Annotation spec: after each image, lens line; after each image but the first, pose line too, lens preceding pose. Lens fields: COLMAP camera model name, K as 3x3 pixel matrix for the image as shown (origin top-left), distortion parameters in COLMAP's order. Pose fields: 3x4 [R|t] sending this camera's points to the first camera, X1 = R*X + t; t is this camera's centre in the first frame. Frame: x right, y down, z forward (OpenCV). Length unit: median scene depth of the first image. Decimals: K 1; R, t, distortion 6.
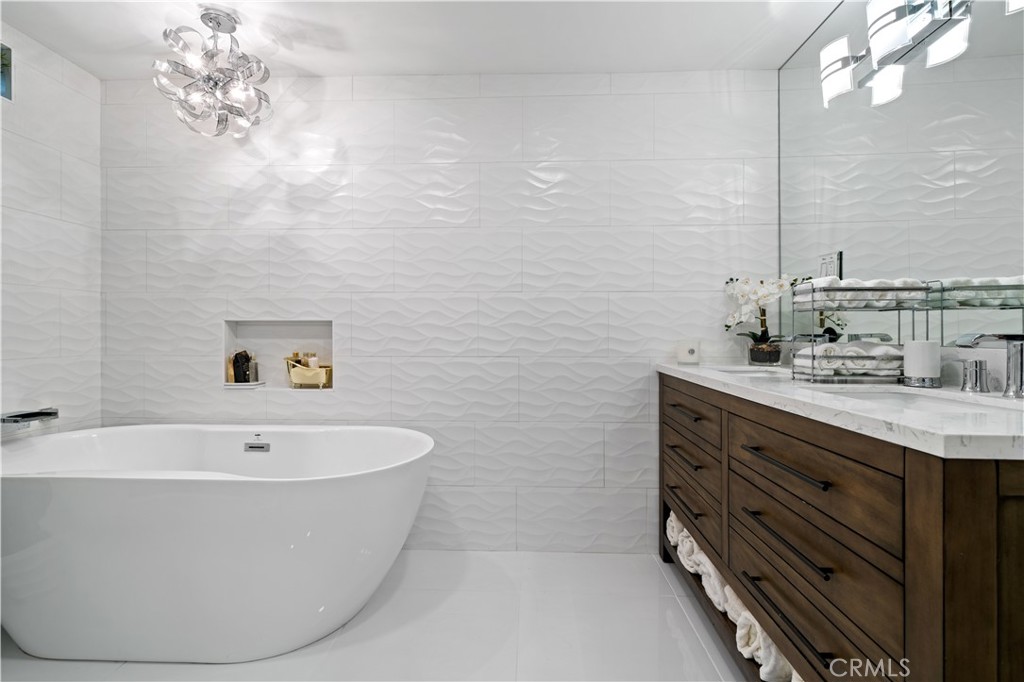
lens RADIAL K [[470.9, 0, 509.6], [0, 470.9, 336.8], [0, 0, 1]] dist [0.002789, 0.000603]
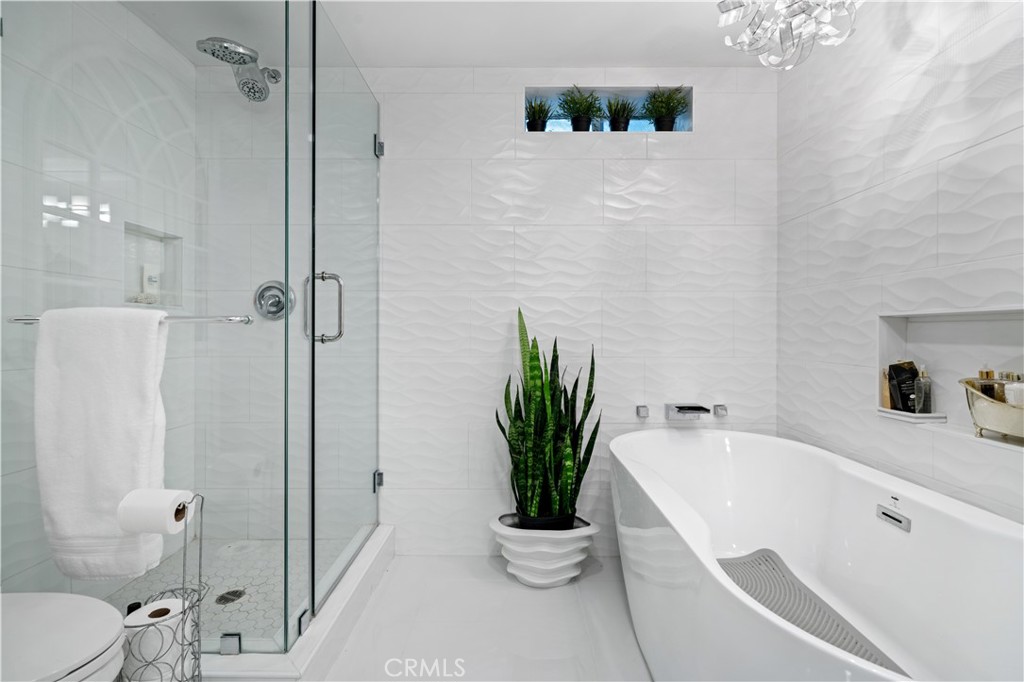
lens RADIAL K [[479.4, 0, 511.0], [0, 479.4, 332.3], [0, 0, 1]] dist [0.002411, 0.000715]
pose [[0.034870, -0.002832, -0.999388, 0.077834], [-0.010024, 0.999945, -0.003184, -0.003575], [0.999342, 0.010129, 0.034839, 0.441595]]
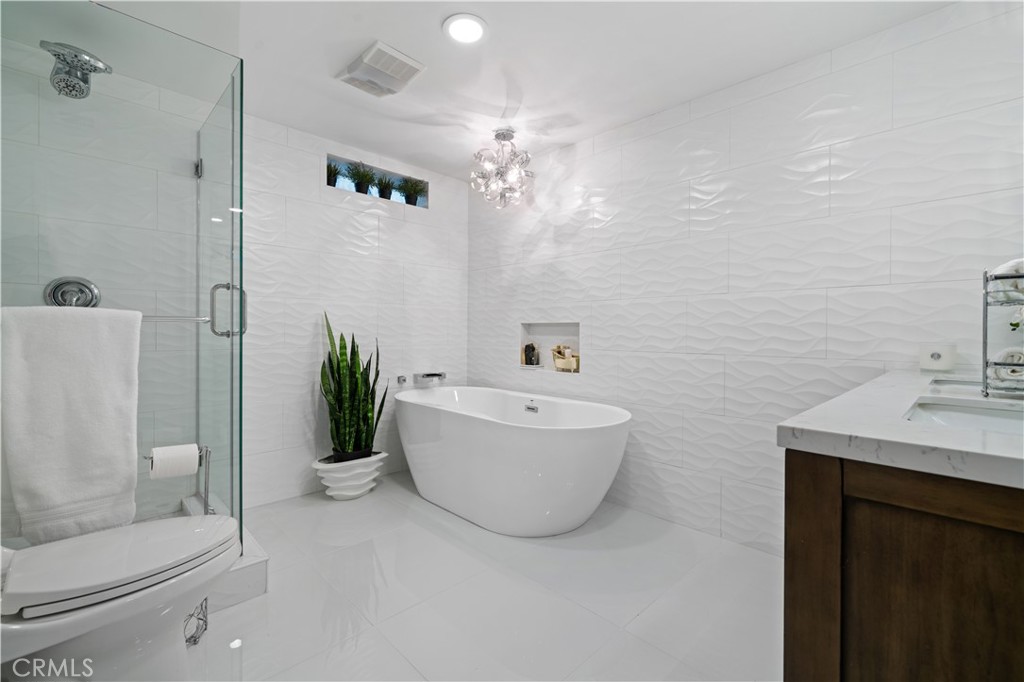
lens RADIAL K [[439.3, 0, 509.8], [0, 439.3, 335.2], [0, 0, 1]] dist [-0.001877, -0.000042]
pose [[0.727425, 0.008768, -0.686131, 0.338529], [-0.010085, 0.999947, 0.002085, 0.001035], [0.686113, 0.005403, 0.727475, -0.048162]]
